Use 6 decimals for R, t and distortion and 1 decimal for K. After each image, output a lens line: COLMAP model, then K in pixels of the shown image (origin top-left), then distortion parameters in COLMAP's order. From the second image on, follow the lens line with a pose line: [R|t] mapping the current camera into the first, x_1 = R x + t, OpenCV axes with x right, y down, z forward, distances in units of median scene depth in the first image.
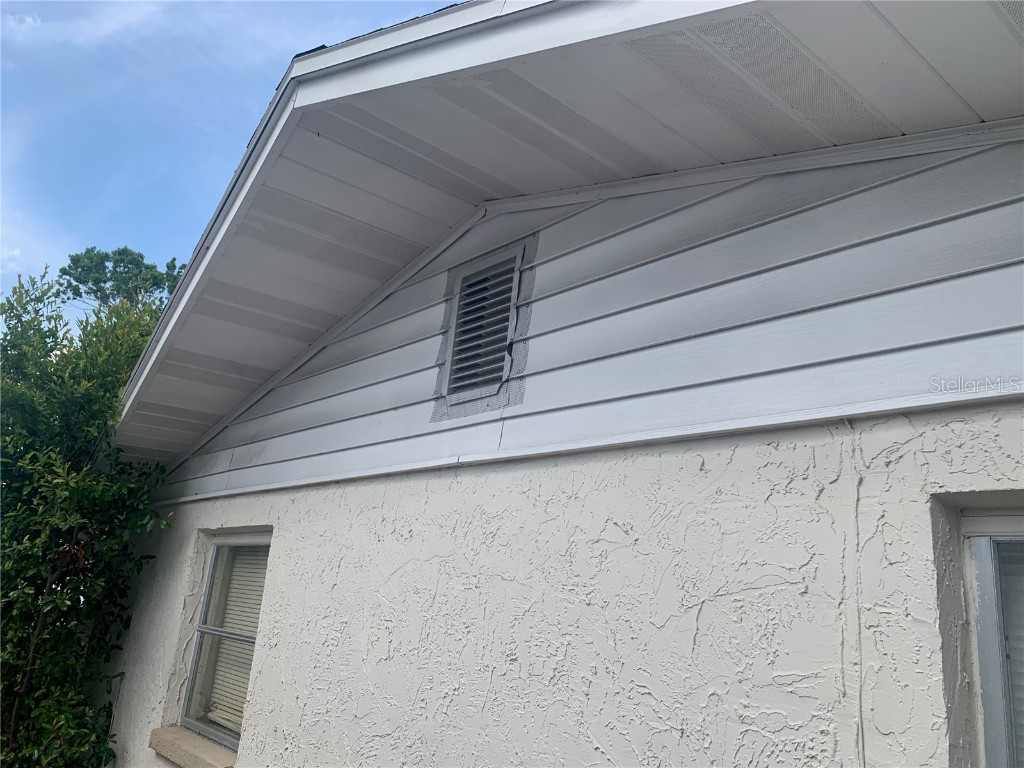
lens RADIAL K [[794.7, 0, 513.0], [0, 794.7, 372.9], [0, 0, 1]] dist [0.022146, -0.025644]
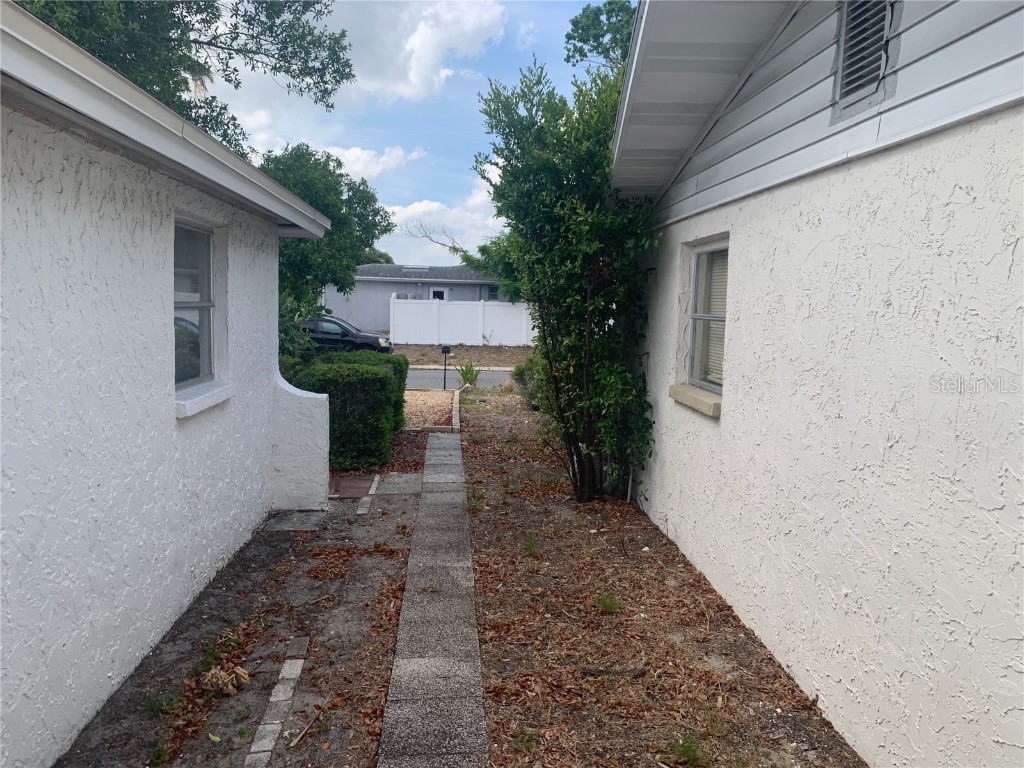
lens RADIAL K [[794.7, 0, 512.3], [0, 794.7, 382.0], [0, 0, 1]] dist [0.022146, -0.025644]
pose [[0.802644, -0.004974, -0.596437, 0.176485], [0.211278, 0.937500, 0.276506, -0.007111], [0.557784, -0.347950, 0.753530, -0.229542]]
